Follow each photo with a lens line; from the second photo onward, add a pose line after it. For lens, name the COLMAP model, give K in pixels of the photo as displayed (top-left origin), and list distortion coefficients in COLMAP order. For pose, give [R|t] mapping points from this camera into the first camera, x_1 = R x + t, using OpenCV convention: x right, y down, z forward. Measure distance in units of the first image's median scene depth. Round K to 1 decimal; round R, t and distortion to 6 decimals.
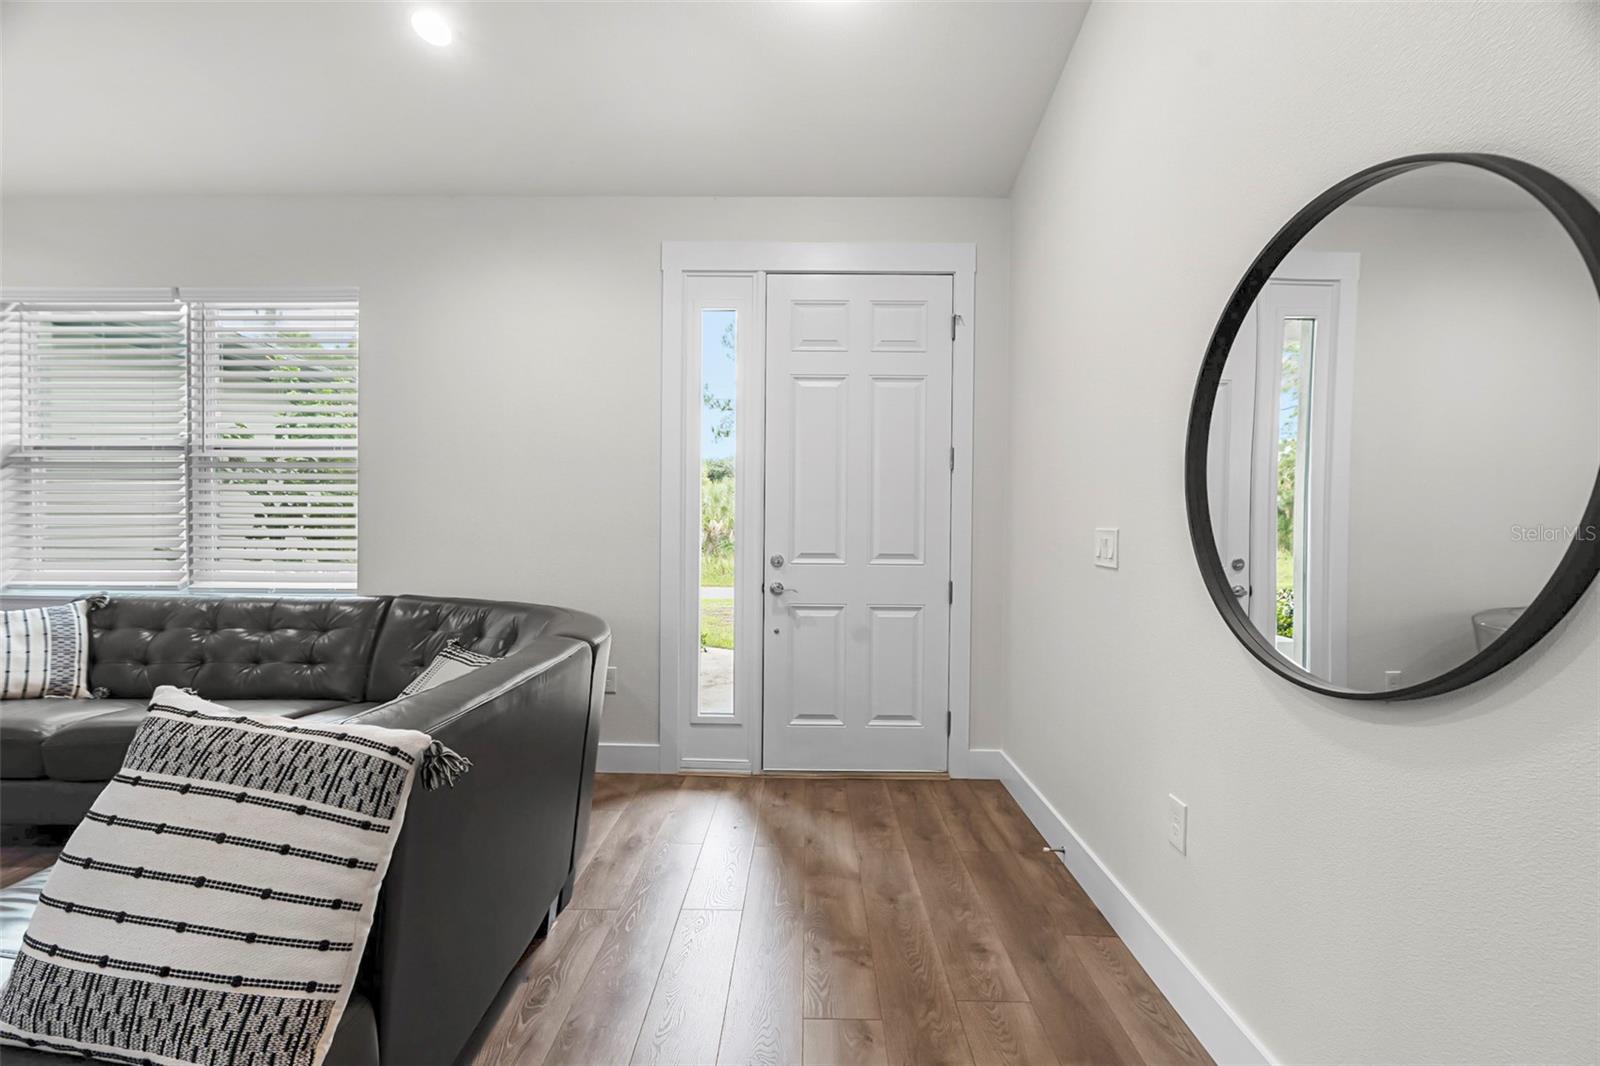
lens RADIAL K [[695.3, 0, 801.1], [0, 695.3, 521.3], [0, 0, 1]] dist [0.000905, 0.000521]
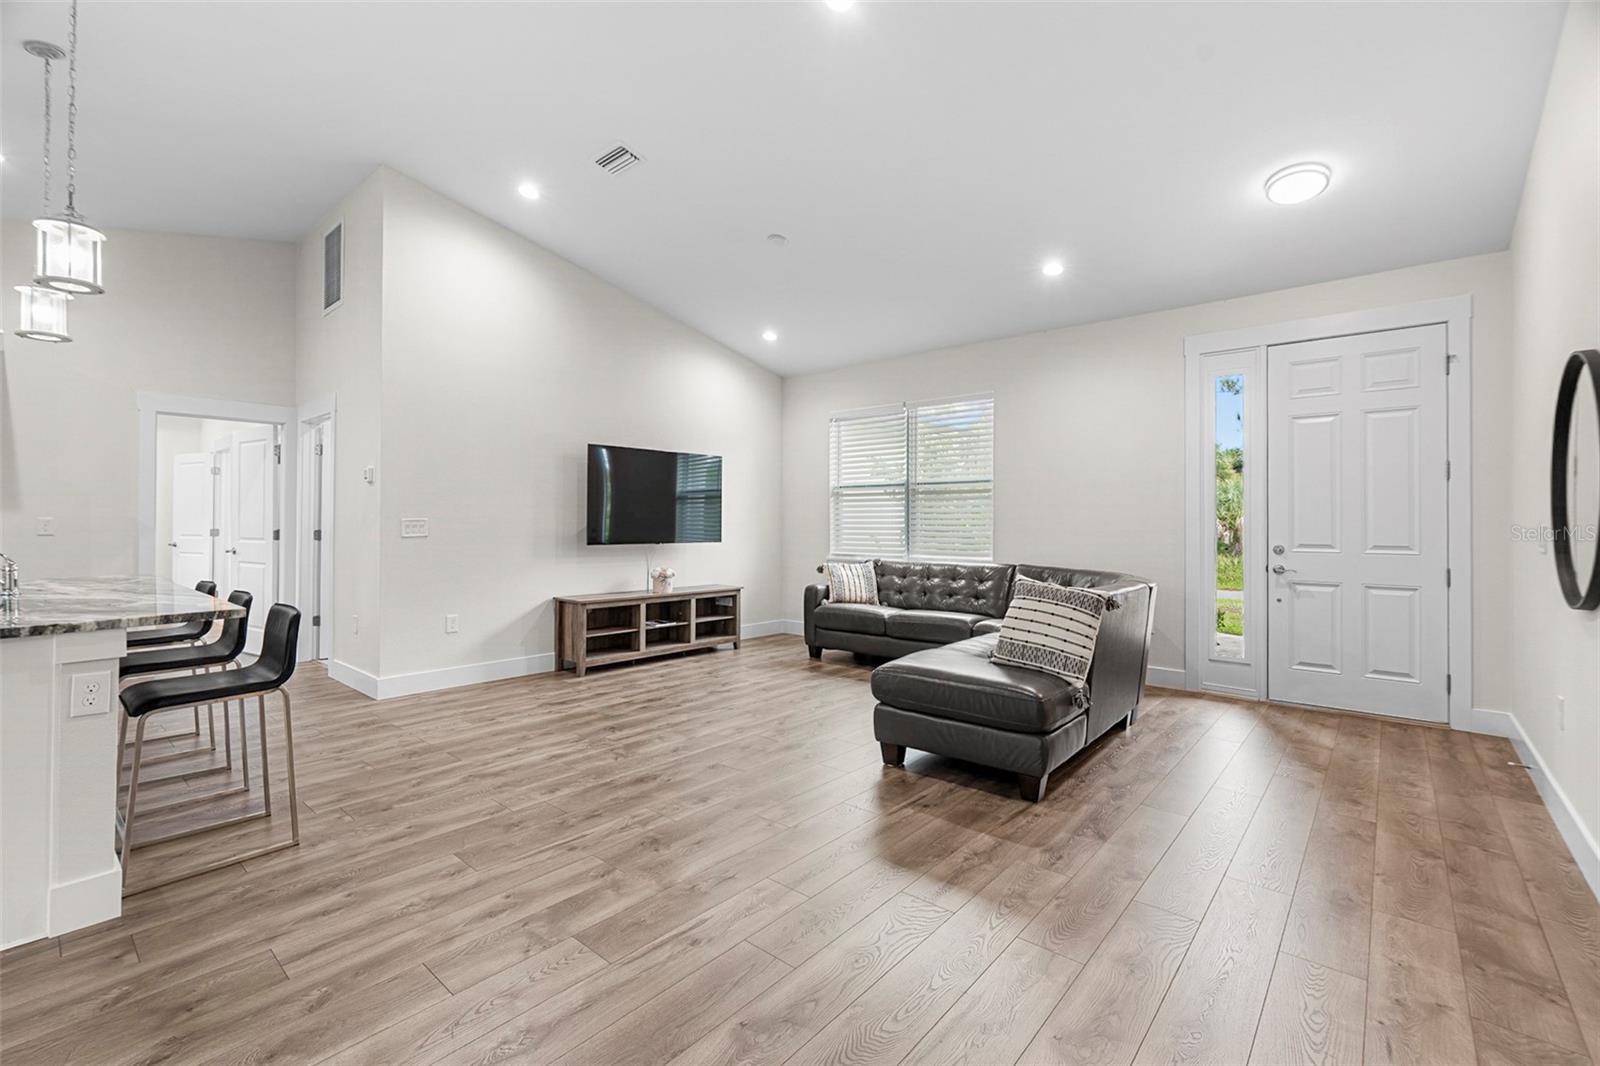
lens RADIAL K [[695.3, 0, 801.1], [0, 695.3, 521.3], [0, 0, 1]] dist [0.000905, 0.000521]
pose [[0.770747, -0.005823, -0.637115, 0.120216], [0.007051, 0.999975, -0.000610, -0.005617], [0.637103, -0.004022, 0.770769, -0.710138]]
